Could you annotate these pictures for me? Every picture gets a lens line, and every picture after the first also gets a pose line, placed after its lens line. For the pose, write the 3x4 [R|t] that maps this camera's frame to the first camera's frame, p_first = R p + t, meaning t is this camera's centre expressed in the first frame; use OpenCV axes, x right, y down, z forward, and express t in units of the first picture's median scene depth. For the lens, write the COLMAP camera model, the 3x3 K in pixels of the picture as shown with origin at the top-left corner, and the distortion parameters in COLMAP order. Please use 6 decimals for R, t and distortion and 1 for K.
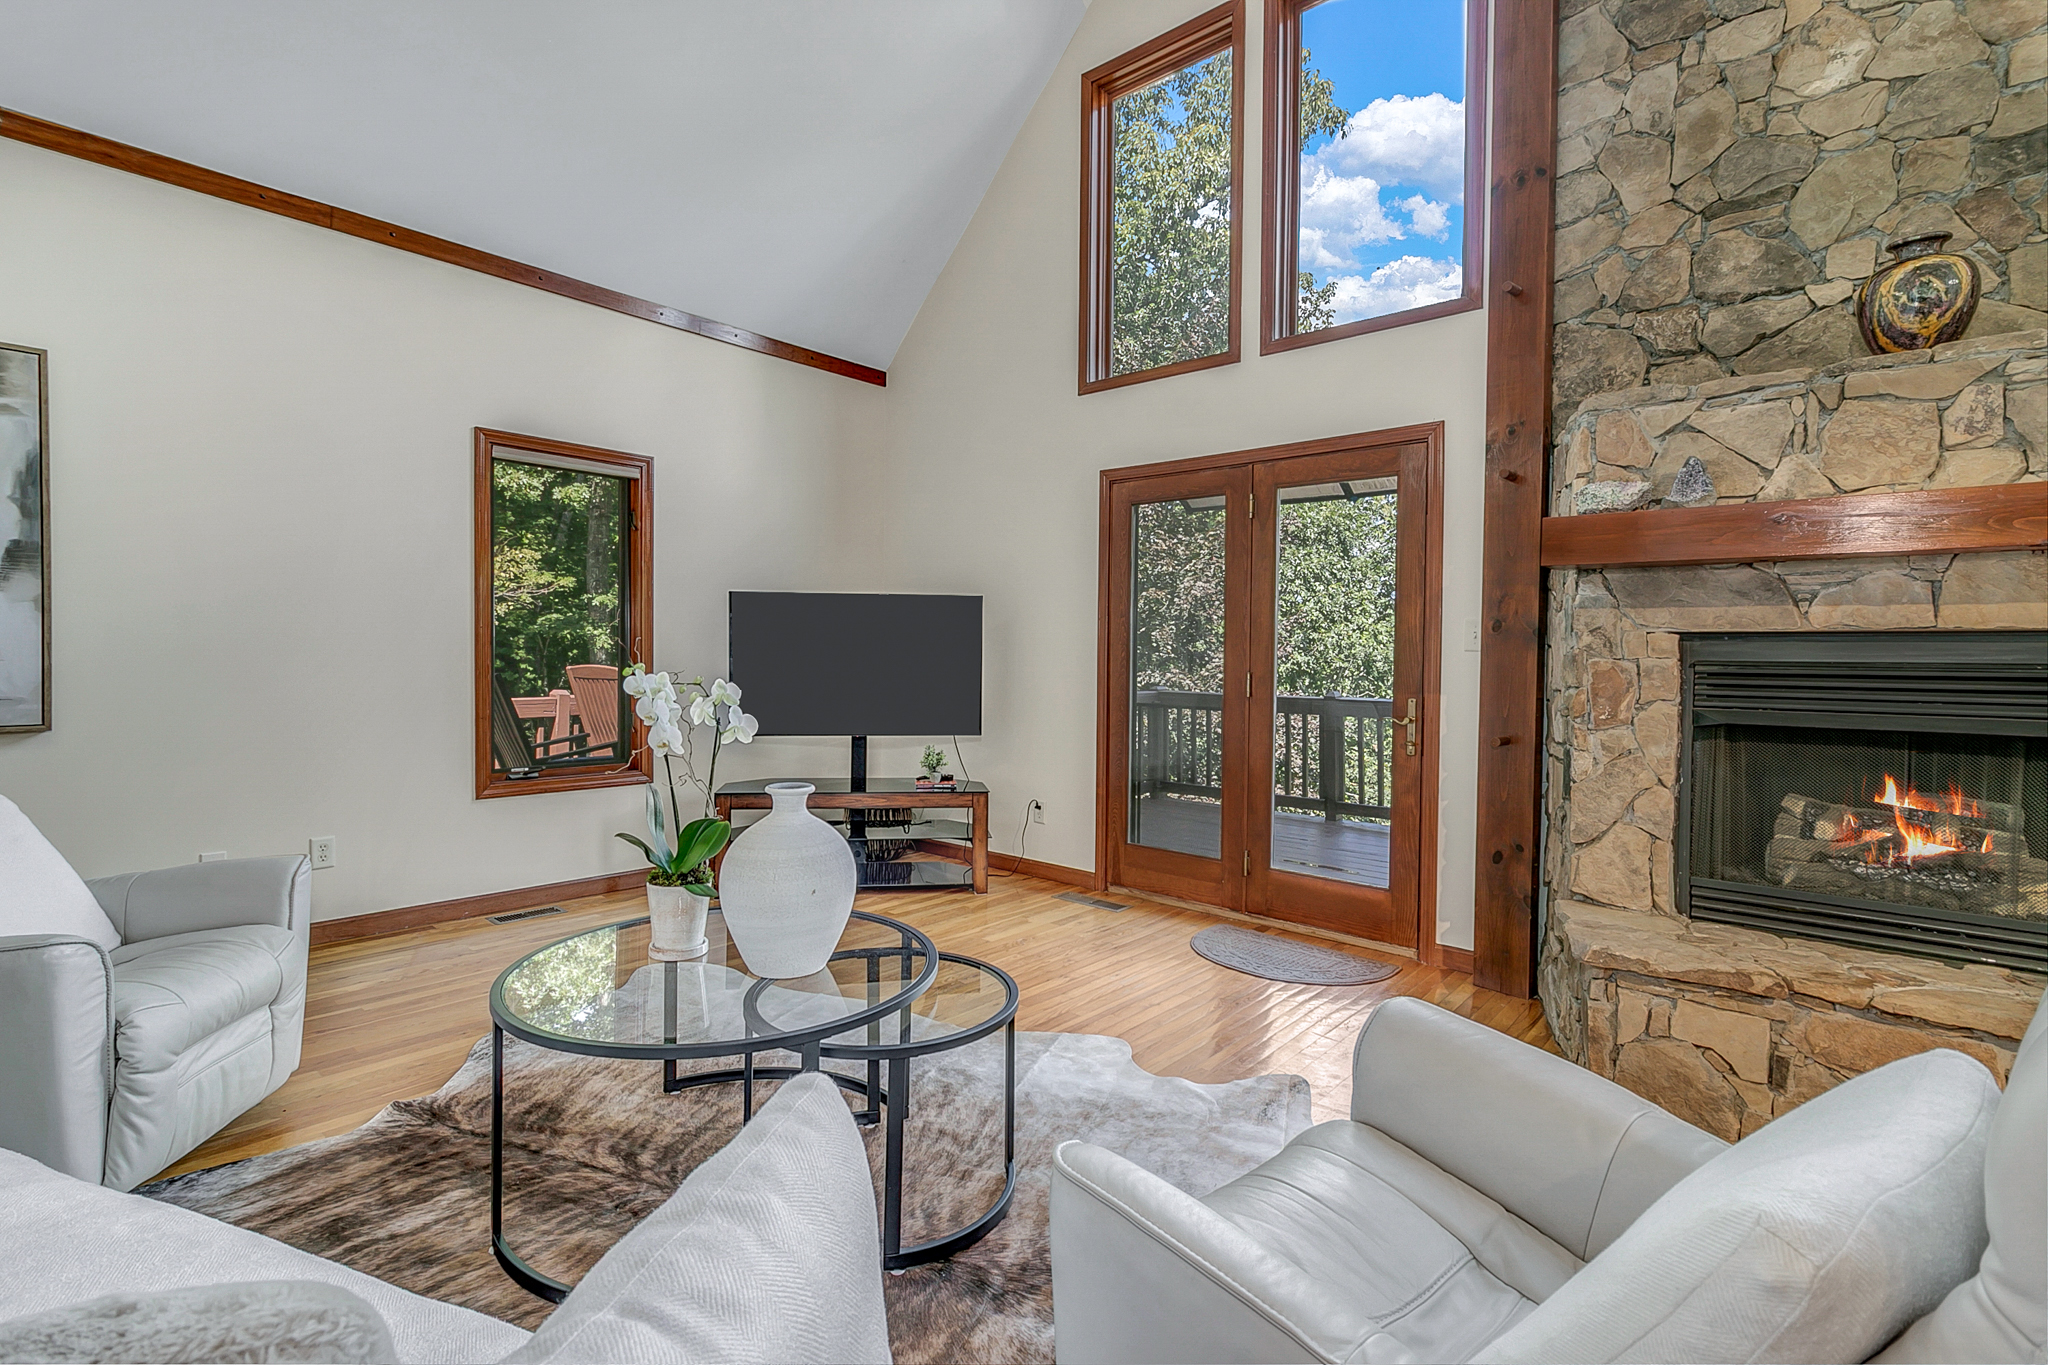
lens RADIAL K [[943.9, 0, 1022.0], [0, 943.9, 665.6], [0, 0, 1]] dist [-0.000583, 0.001603]
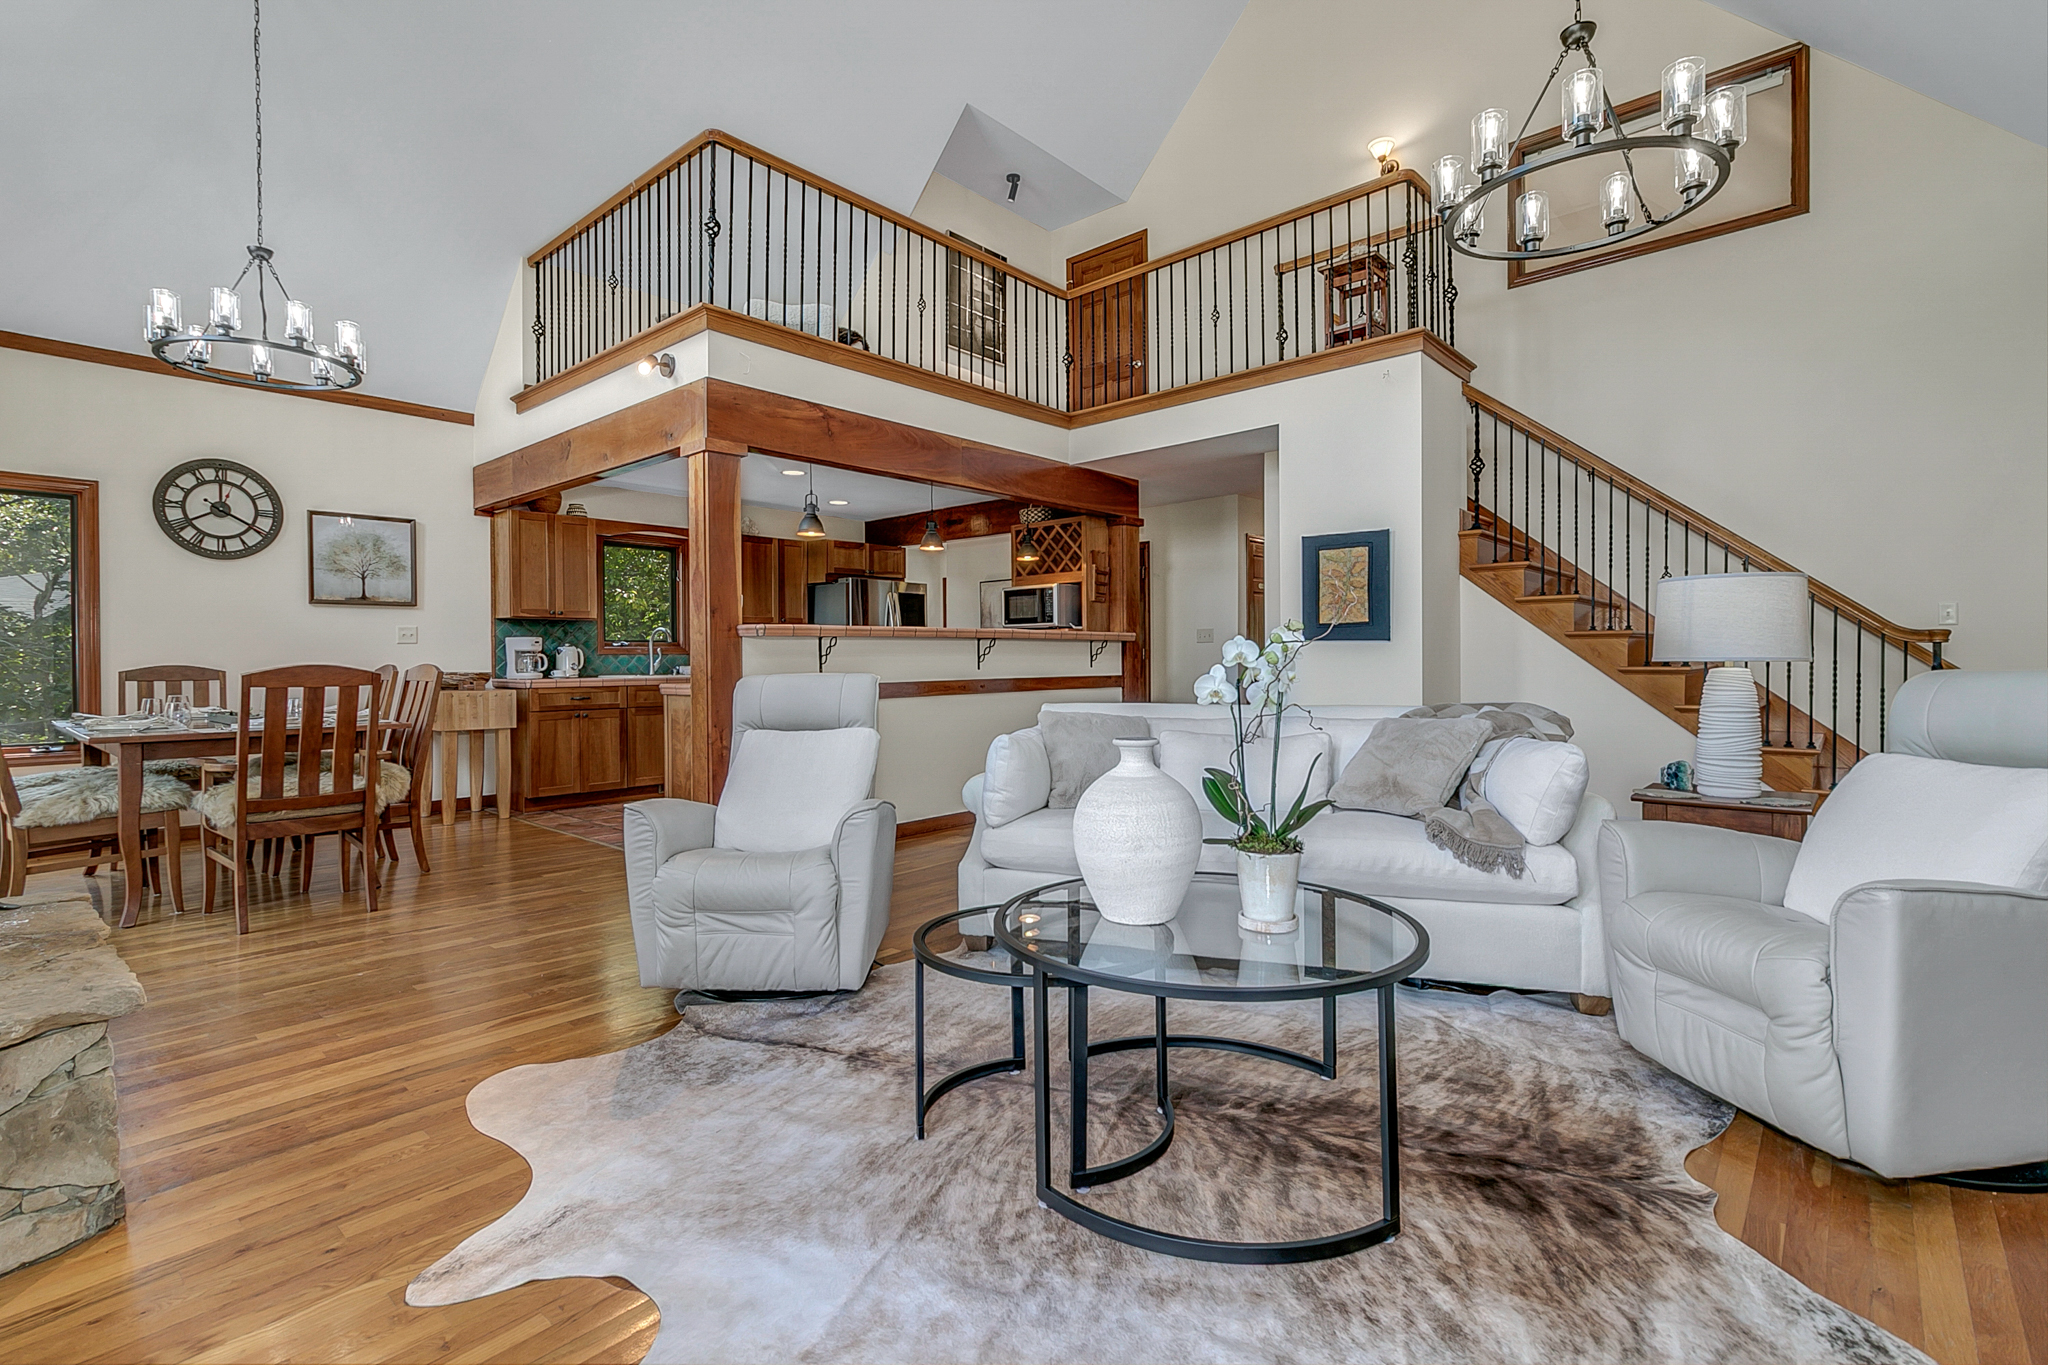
lens RADIAL K [[943.9, 0, 1022.0], [0, 943.9, 665.6], [0, 0, 1]] dist [-0.000583, 0.001603]
pose [[-0.999932, -0.003217, -0.011246, -0.079299], [-0.003416, 0.999838, 0.017685, 0.022531], [0.011187, 0.017722, -0.999780, 1.410750]]
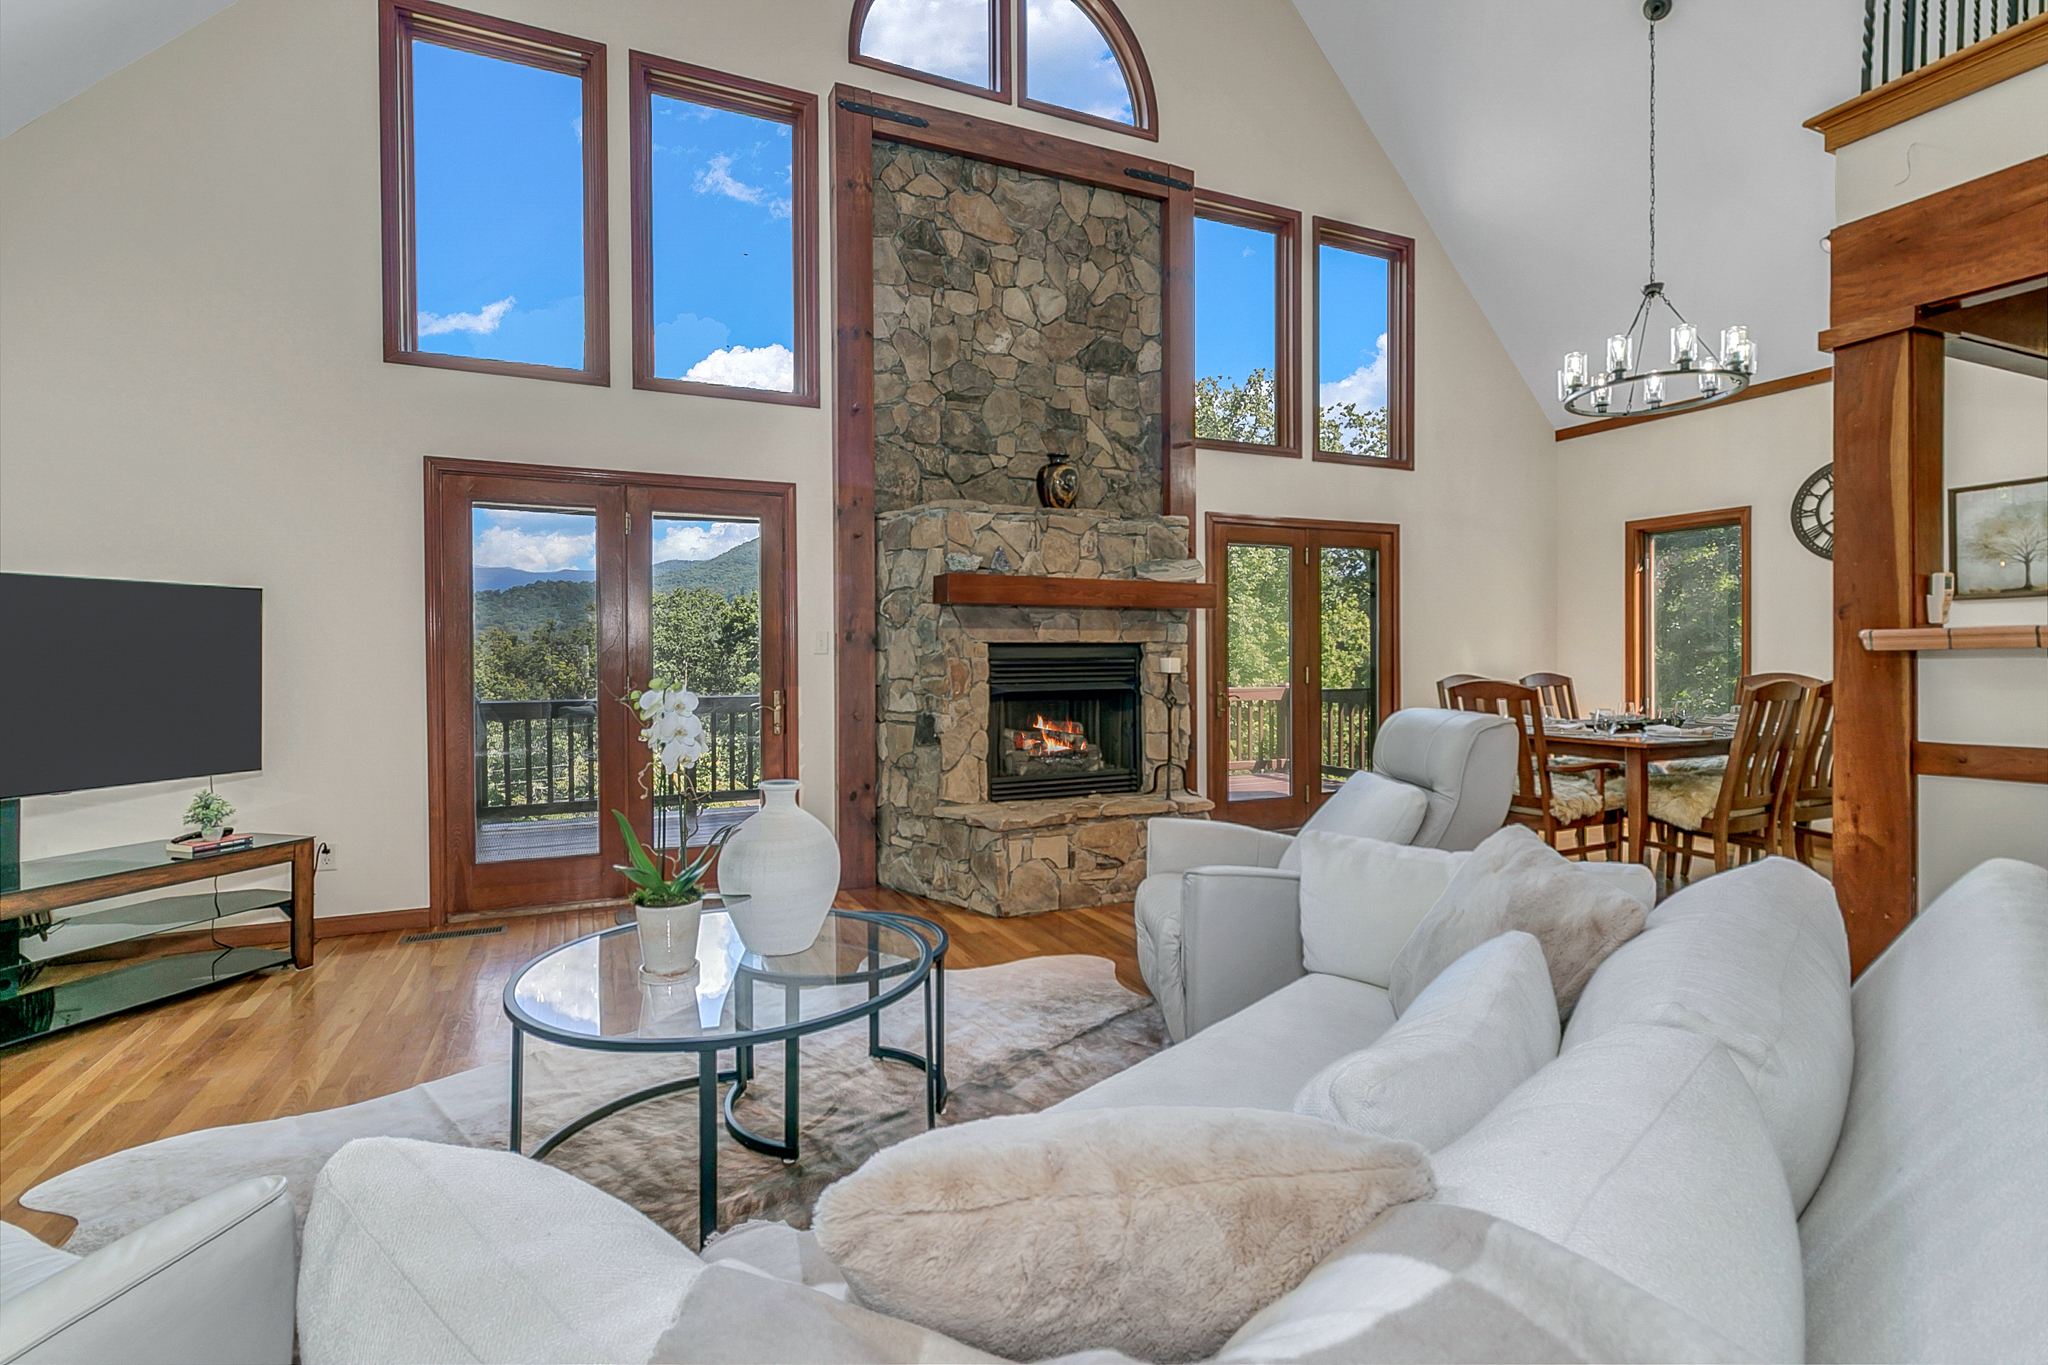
lens RADIAL K [[943.9, 0, 1022.0], [0, 943.9, 665.6], [0, 0, 1]] dist [-0.000583, 0.001603]
pose [[0.399098, -0.020525, 0.916679, -0.803219], [0.021965, 0.999677, 0.012821, -0.011609], [-0.916645, 0.015018, 0.399420, 0.204705]]
